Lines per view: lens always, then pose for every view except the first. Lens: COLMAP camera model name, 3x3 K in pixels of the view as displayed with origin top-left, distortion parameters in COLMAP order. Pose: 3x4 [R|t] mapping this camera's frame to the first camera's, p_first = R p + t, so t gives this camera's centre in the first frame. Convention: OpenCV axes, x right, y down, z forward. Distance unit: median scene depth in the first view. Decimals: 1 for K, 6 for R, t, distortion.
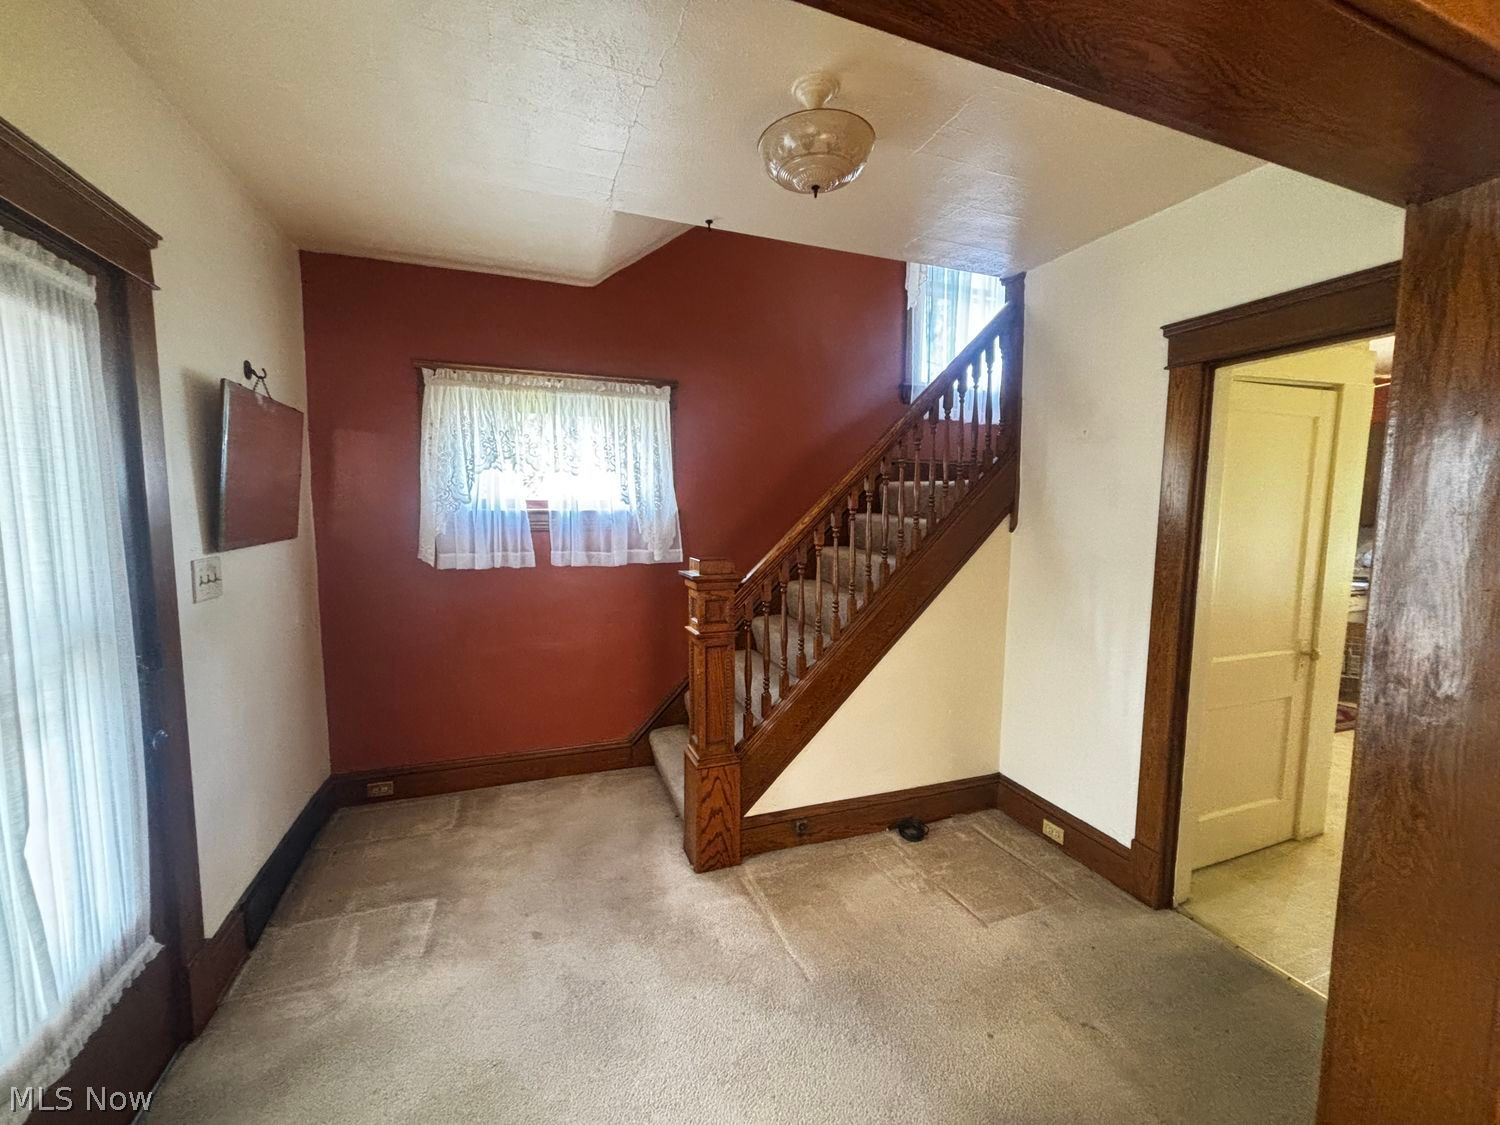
lens RADIAL K [[602.9, 0, 749.6], [0, 602.9, 562.1], [0, 0, 1]] dist [-0.001618, -0.000403]
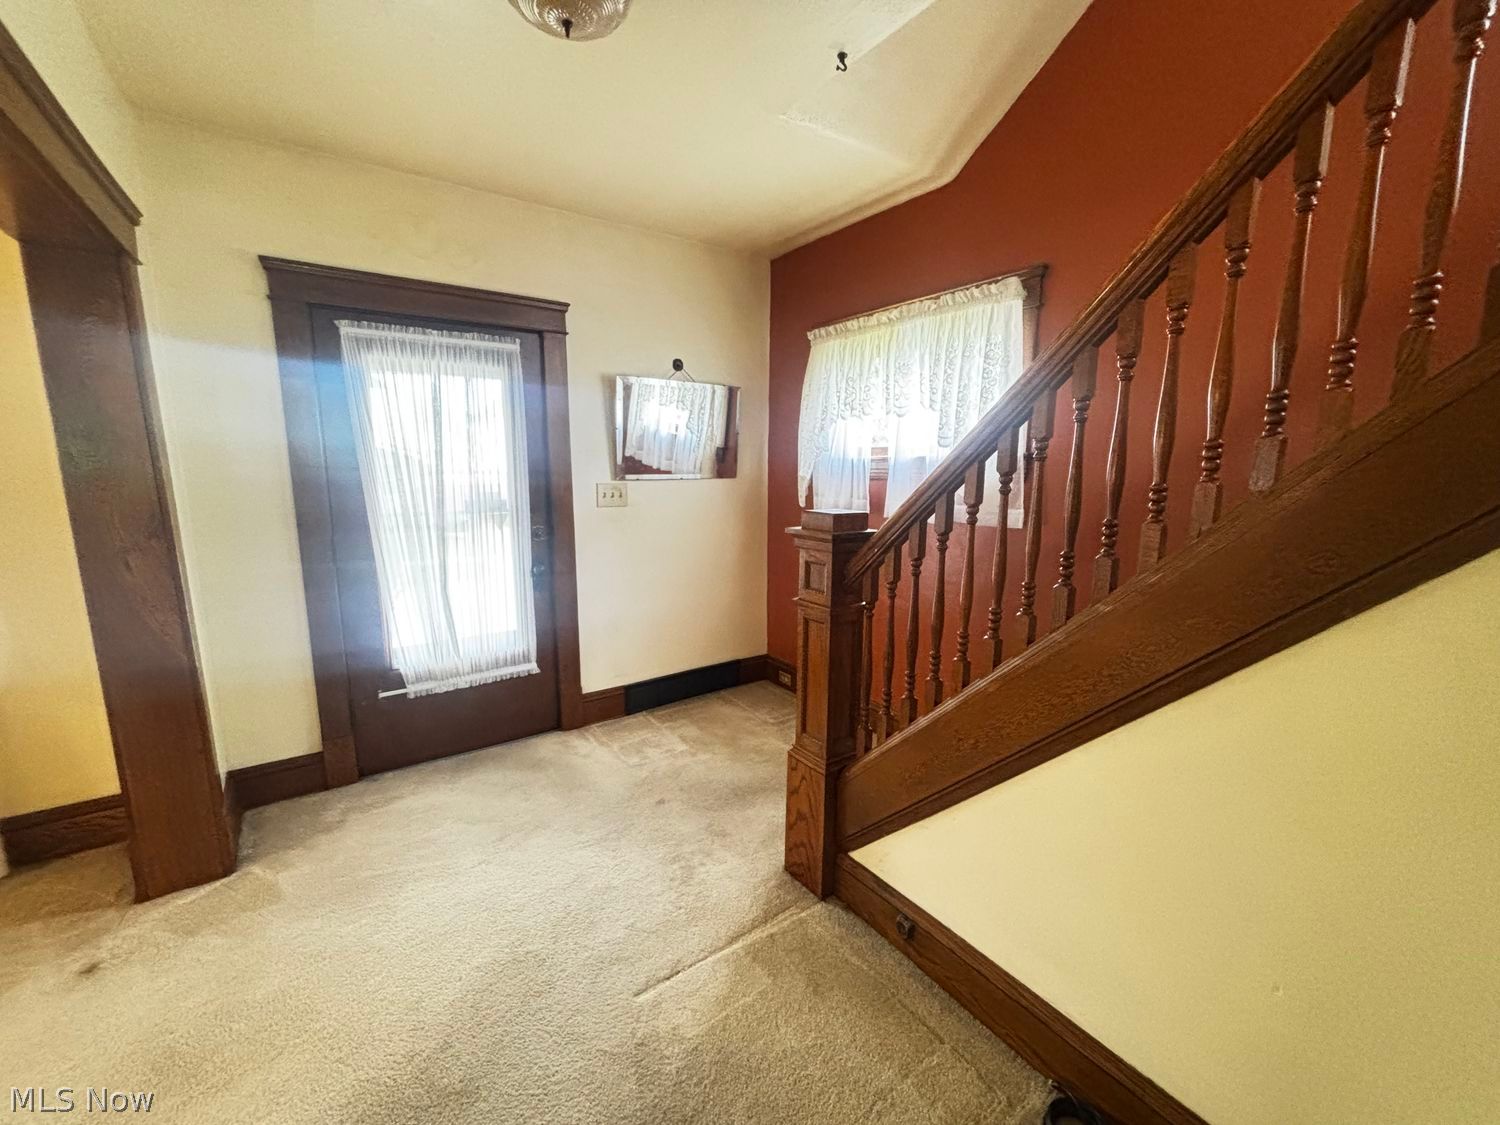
lens RADIAL K [[602.9, 0, 750.9], [0, 602.9, 564.1], [0, 0, 1]] dist [-0.001618, -0.000403]
pose [[0.251280, 0.153140, -0.955723, 0.592497], [-0.094630, 0.986561, 0.133202, -0.028835], [0.963278, 0.056969, 0.262394, 0.615596]]
